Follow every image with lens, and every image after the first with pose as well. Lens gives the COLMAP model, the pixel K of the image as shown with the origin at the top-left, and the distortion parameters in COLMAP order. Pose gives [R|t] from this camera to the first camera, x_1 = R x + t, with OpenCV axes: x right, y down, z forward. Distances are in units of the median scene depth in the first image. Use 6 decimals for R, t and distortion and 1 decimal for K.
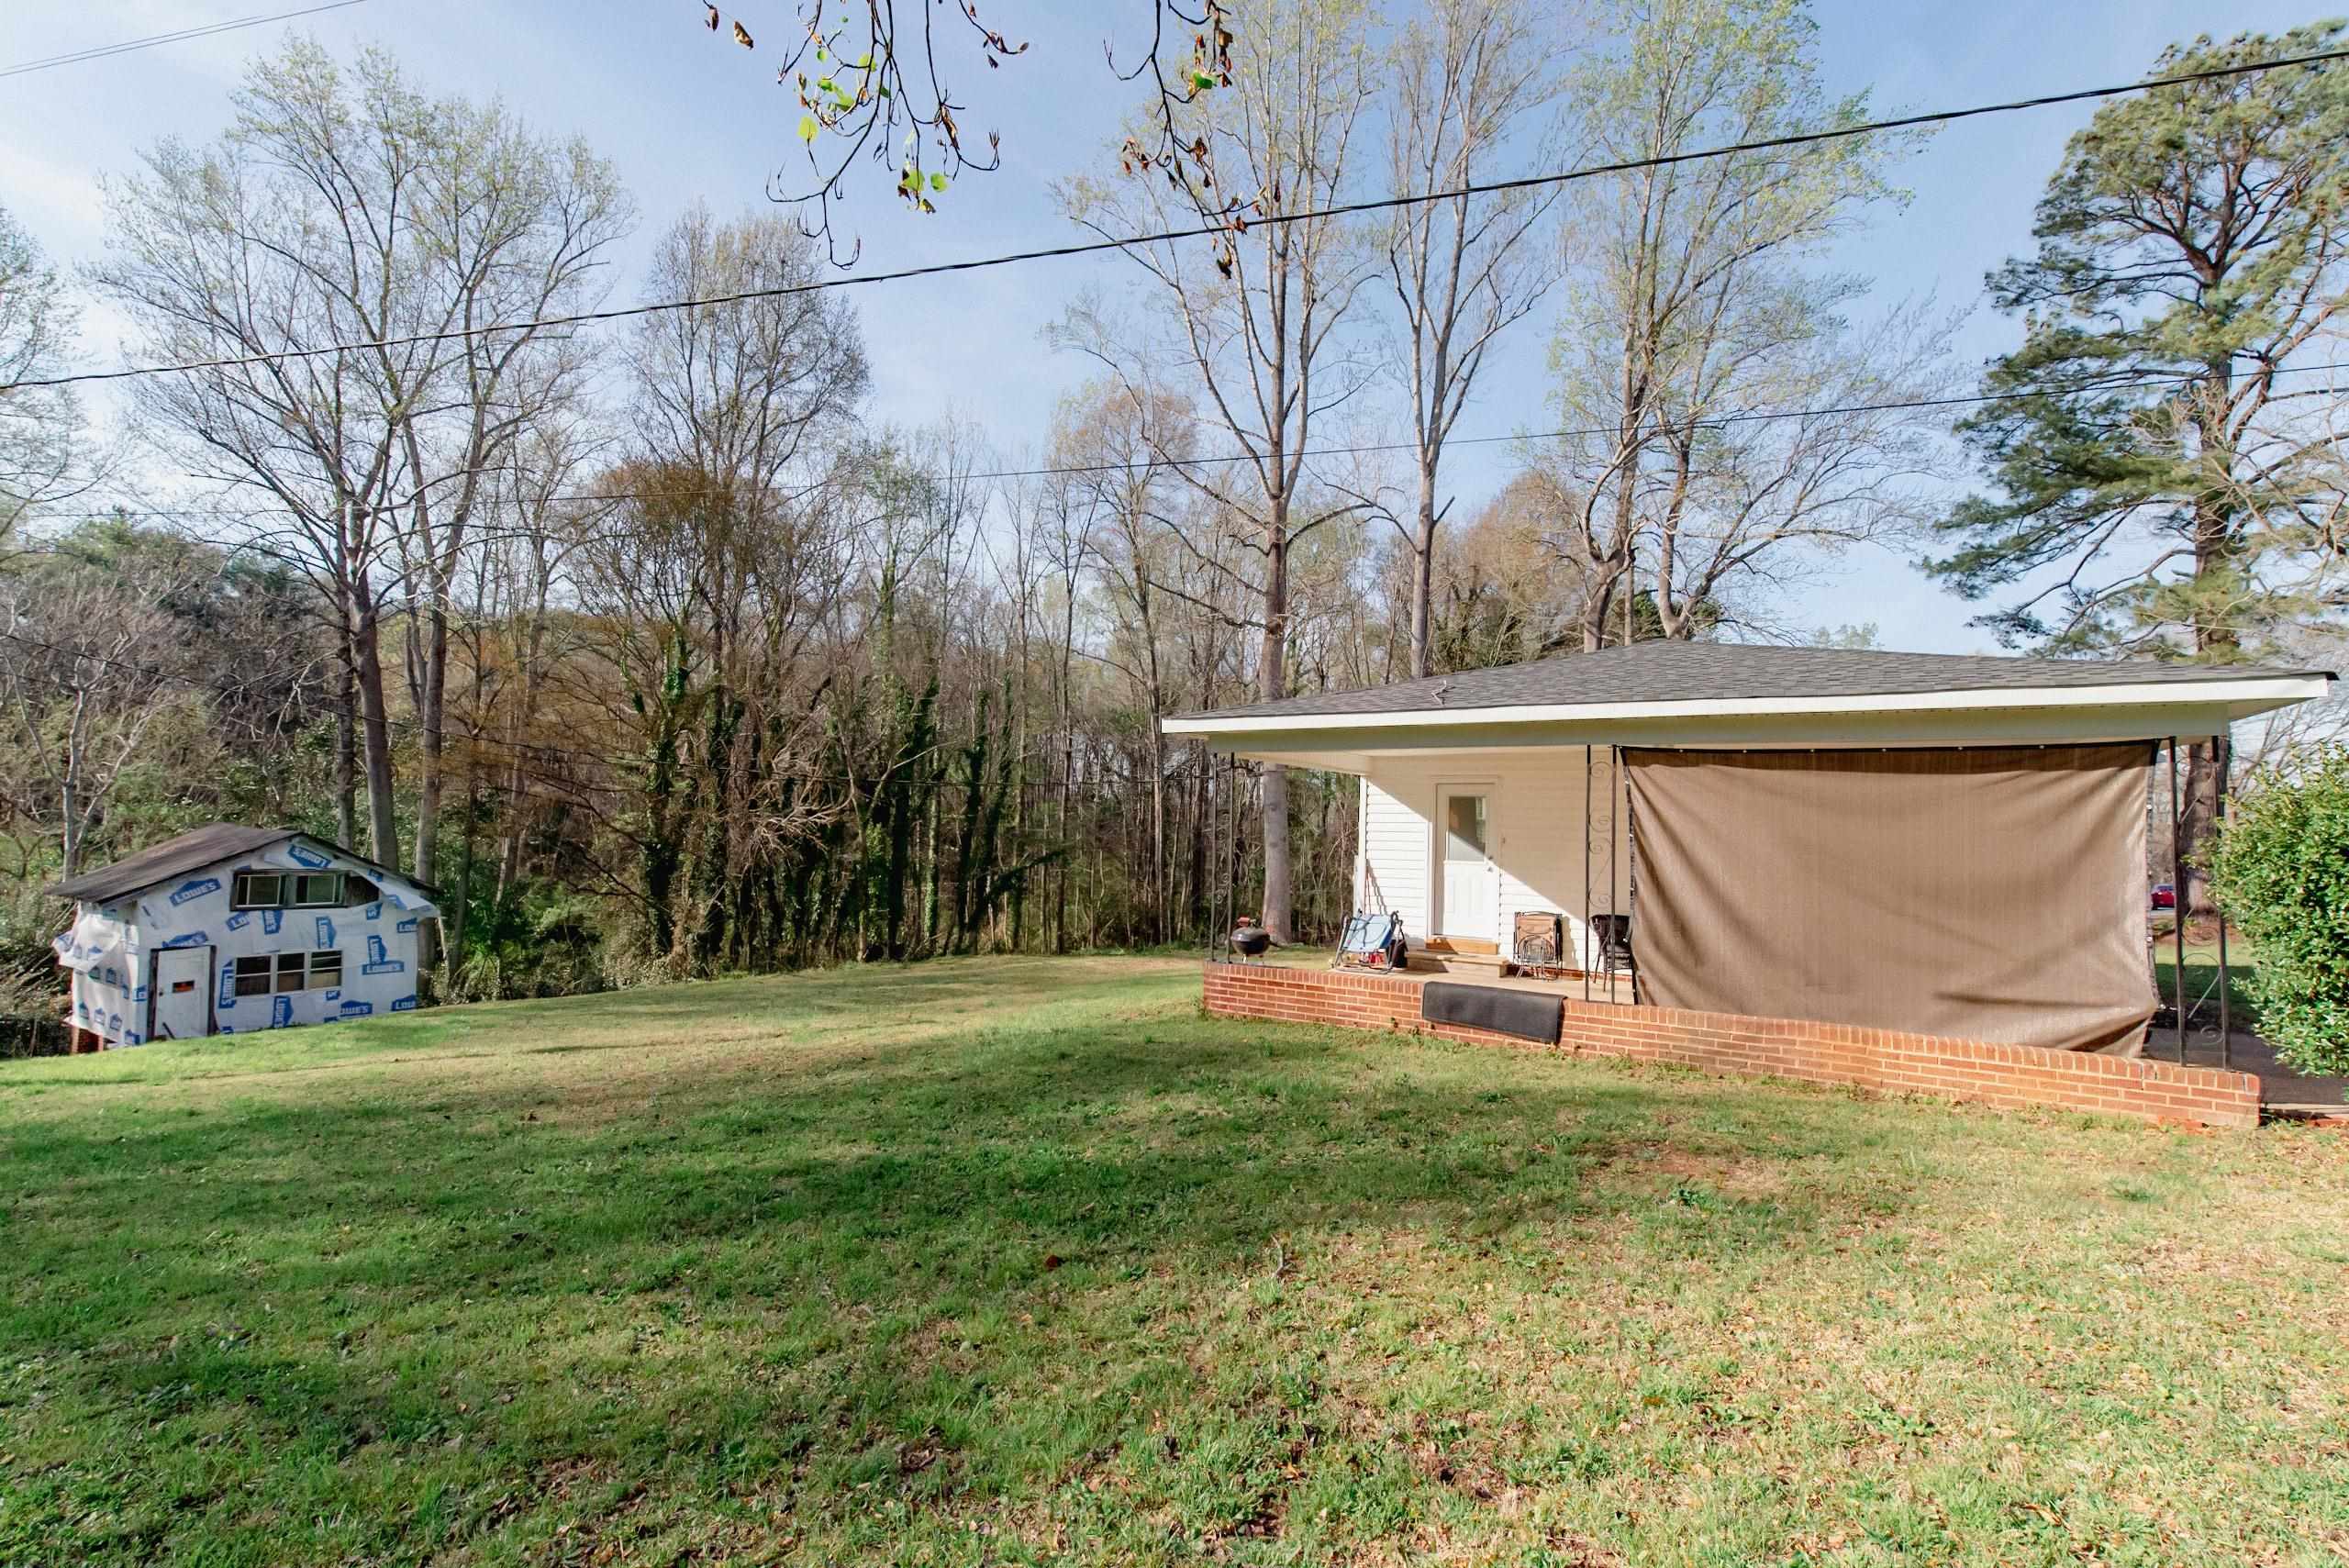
lens RADIAL K [[1050.9, 0, 1172.0], [0, 1050.9, 812.2], [0, 0, 1]] dist [-0.001319, -0.000681]
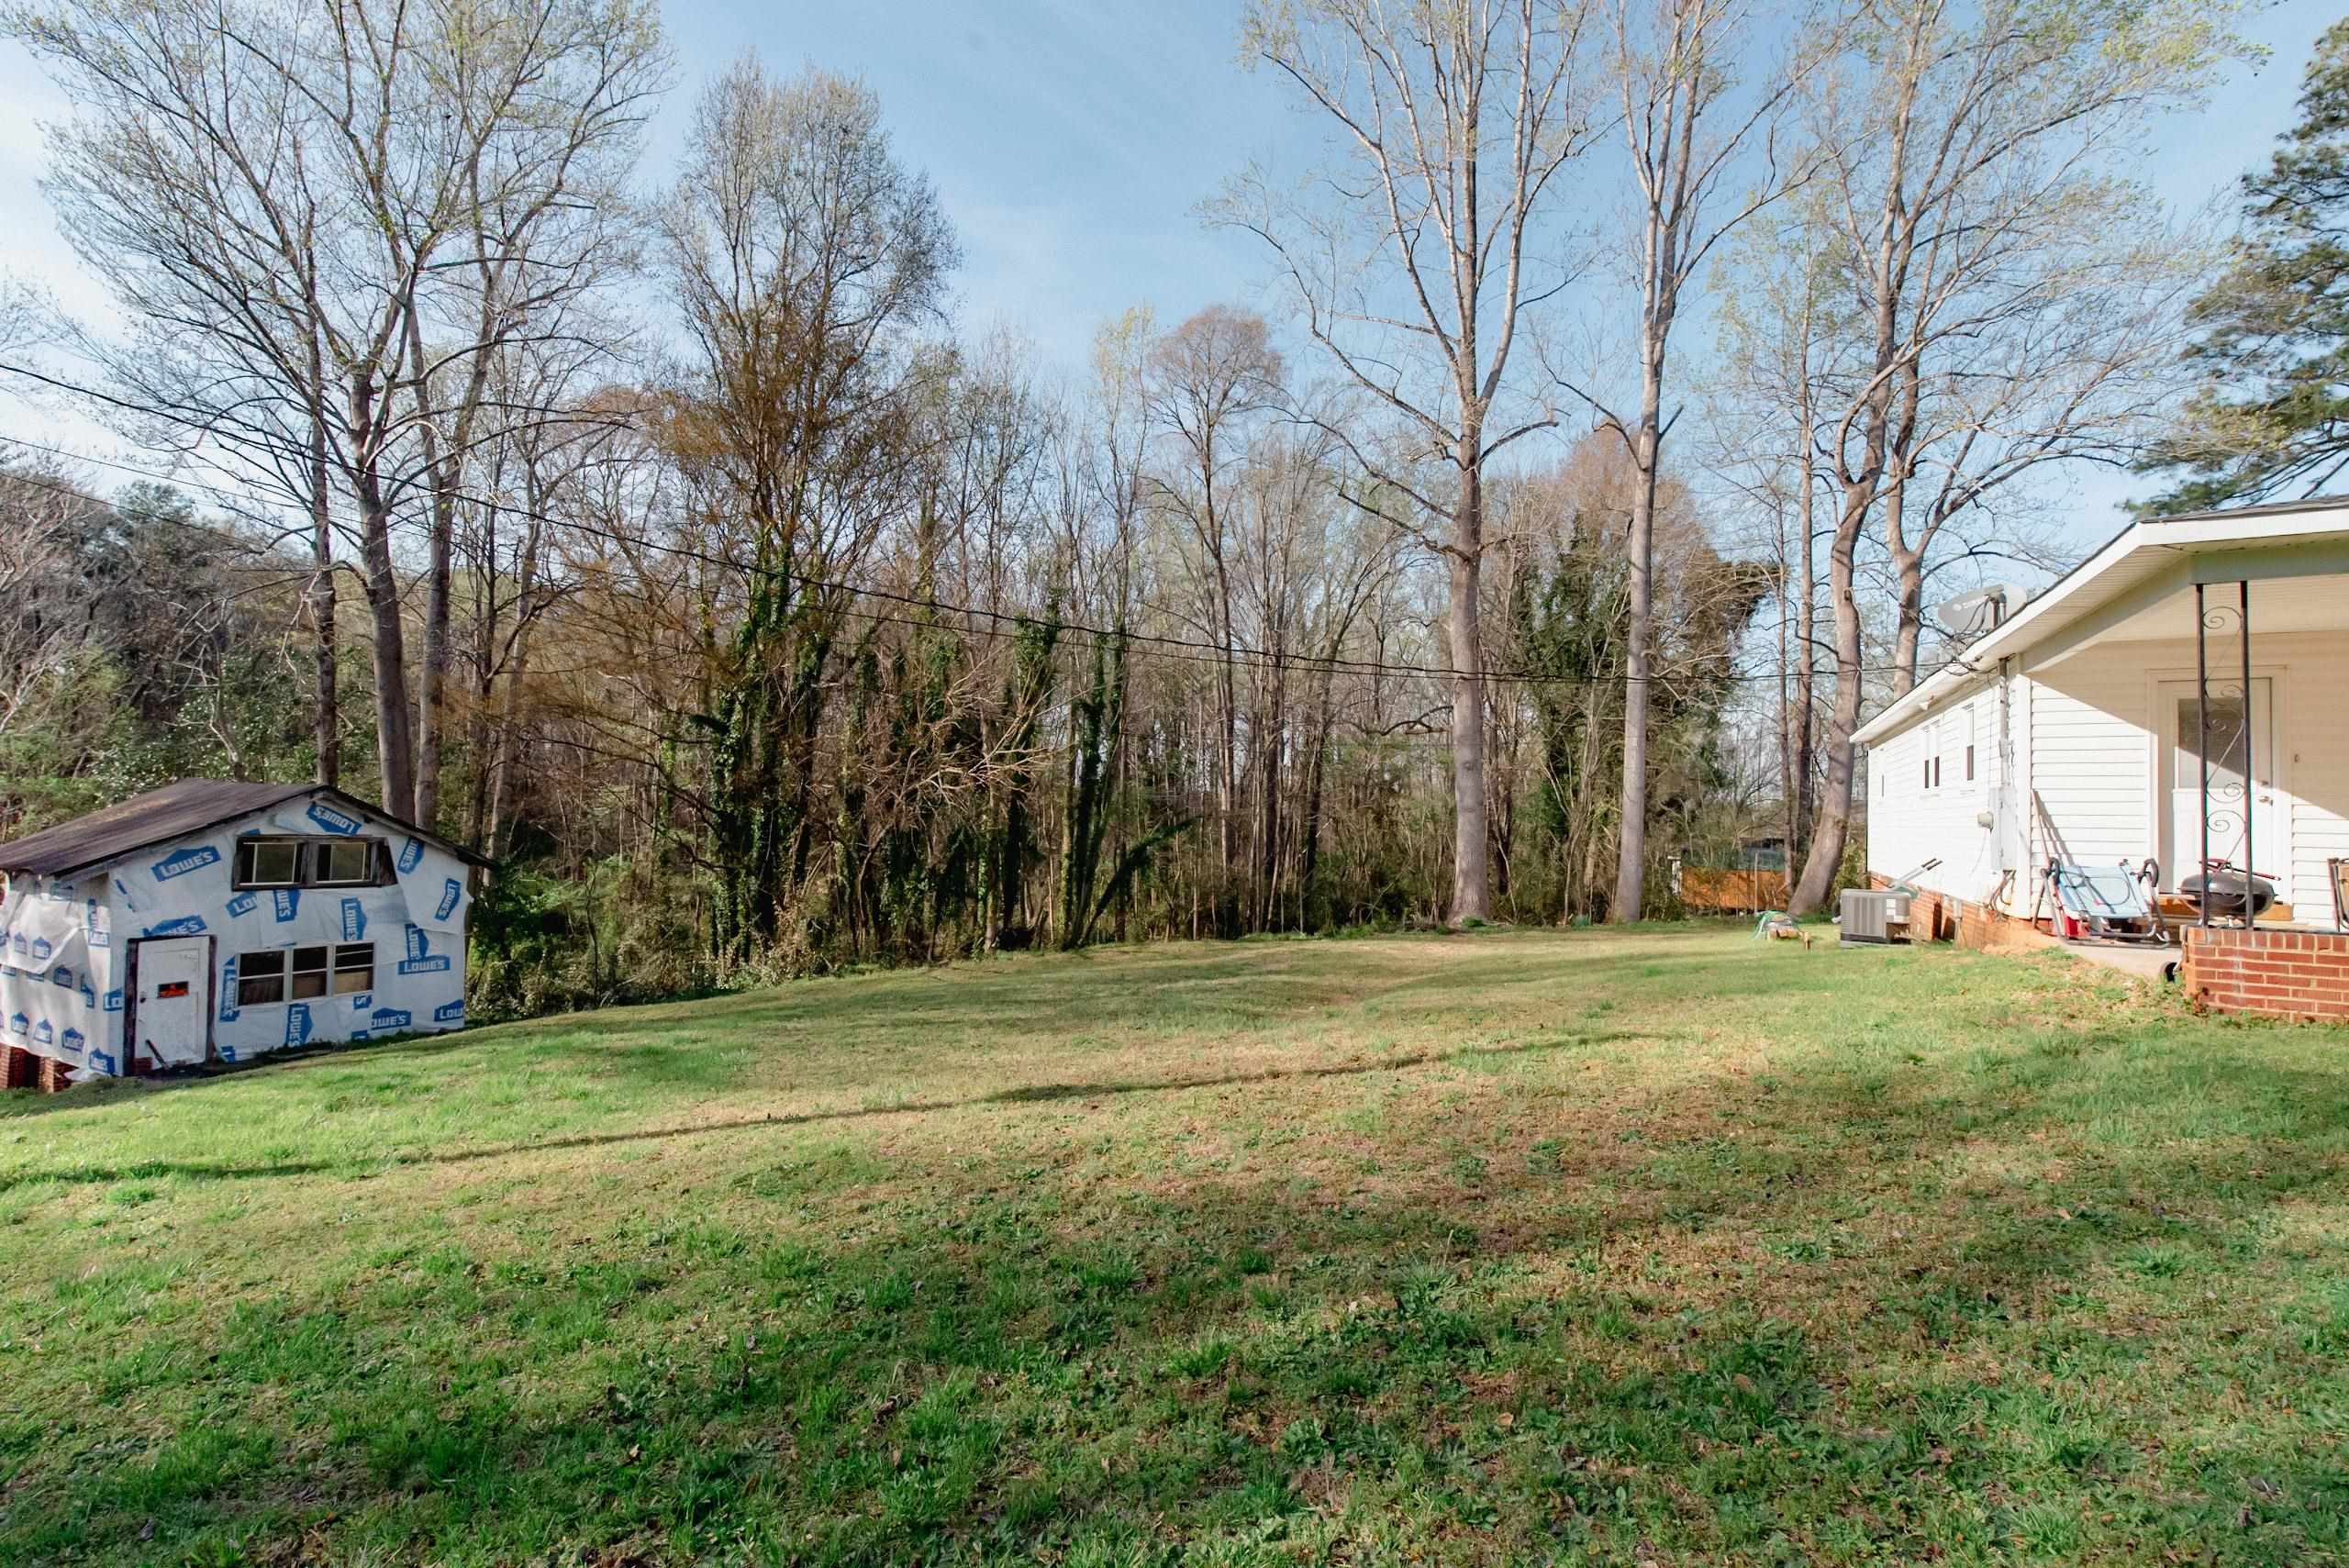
lens RADIAL K [[1070.2, 0, 1170.3], [0, 1070.2, 806.3], [0, 0, 1]] dist [-0.010128, -0.000119]
pose [[0.997587, -0.002541, 0.069380, -0.273389], [0.002248, 0.999988, 0.004303, 0.031208], [-0.069391, -0.004136, 0.997581, 0.195349]]
